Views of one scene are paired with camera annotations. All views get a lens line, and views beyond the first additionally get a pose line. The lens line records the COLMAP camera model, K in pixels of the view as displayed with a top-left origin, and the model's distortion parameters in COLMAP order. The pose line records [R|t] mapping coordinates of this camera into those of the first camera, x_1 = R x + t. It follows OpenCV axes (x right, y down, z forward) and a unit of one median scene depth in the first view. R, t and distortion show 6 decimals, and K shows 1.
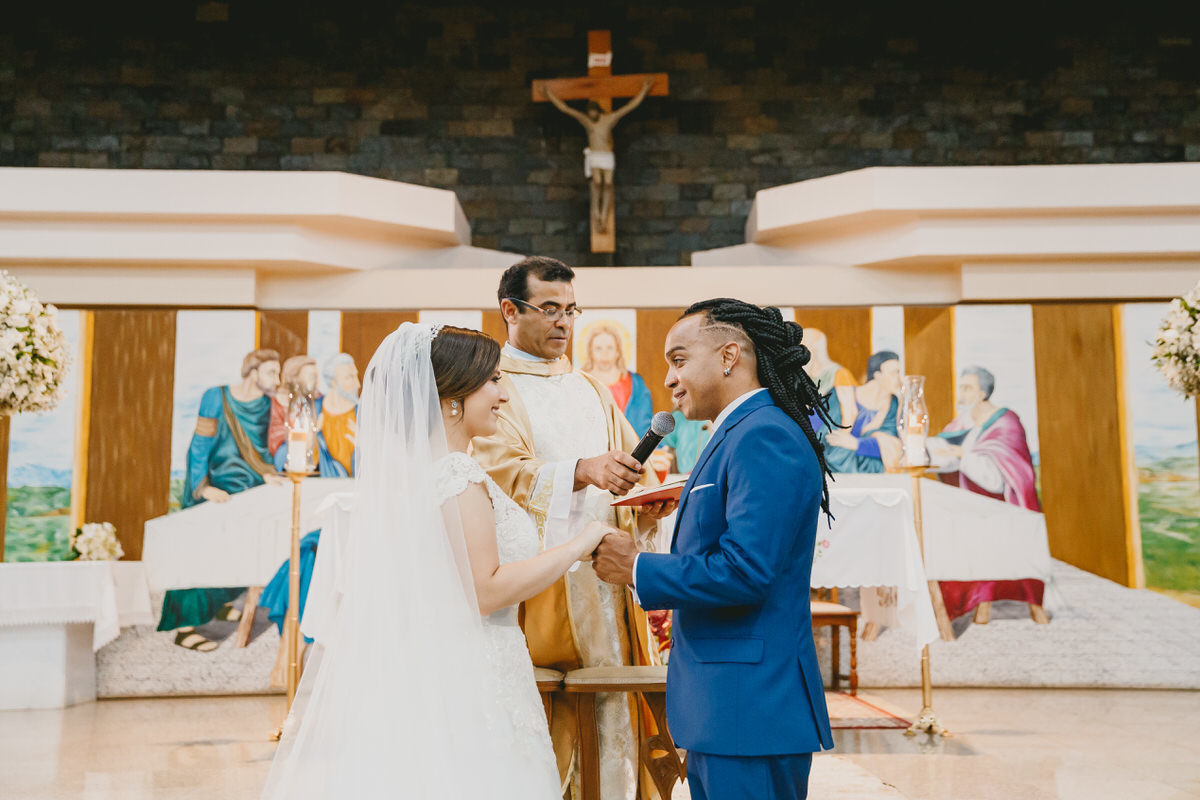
lens RADIAL K [[1437.0, 0, 601.7], [0, 1437.0, 369.5], [0, 0, 1]] dist [0.001279, 0.002685]
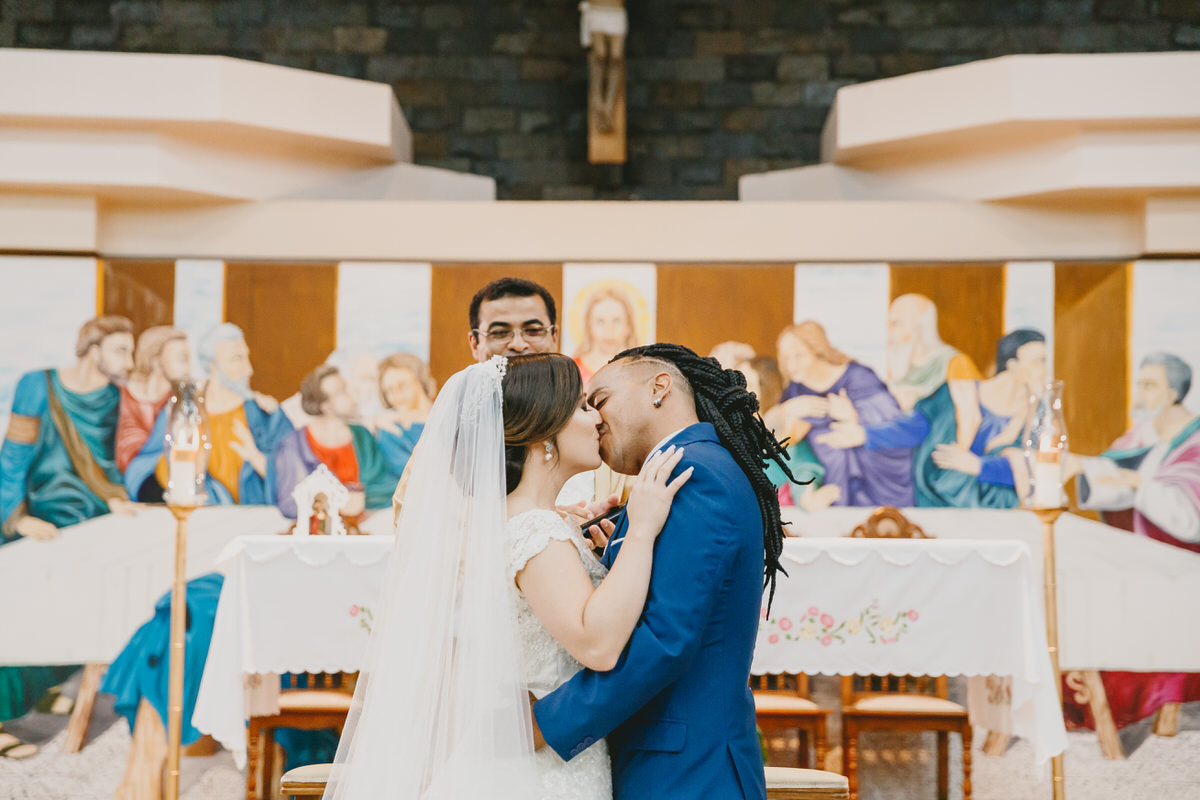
lens RADIAL K [[2369.3, 0, 558.6], [0, 2369.3, 401.0], [0, 0, 1]] dist [0.304478, 0.037088]
pose [[0.999799, 0.012092, -0.016001, -0.003559], [-0.011465, 0.999185, 0.038702, -0.020260], [0.016456, -0.038511, 0.999123, -0.132500]]
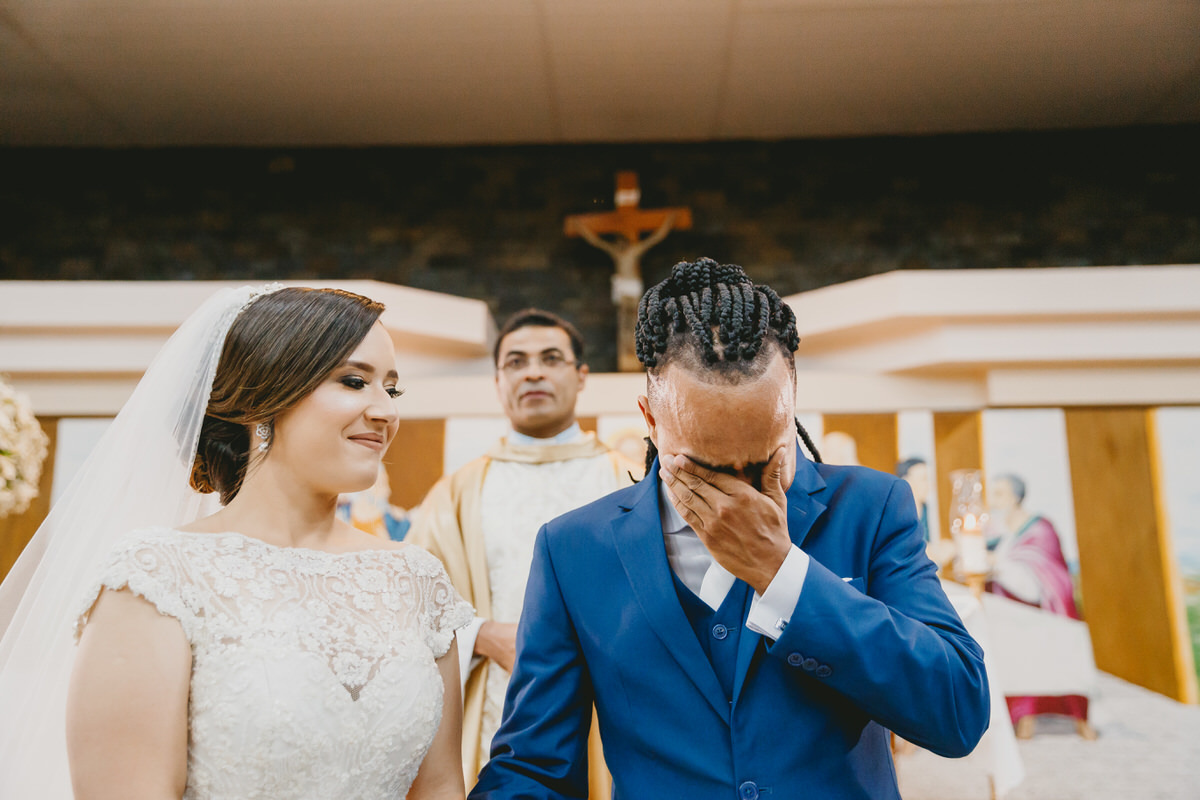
lens RADIAL K [[1158.1, 0, 618.6], [0, 1158.1, 398.4], [0, 0, 1]] dist [0.093287, -0.000425]
pose [[0.999978, -0.000029, -0.006559, -0.003153], [-0.000509, 0.996634, -0.081978, 0.013431], [0.006539, 0.081980, 0.996613, 0.187063]]
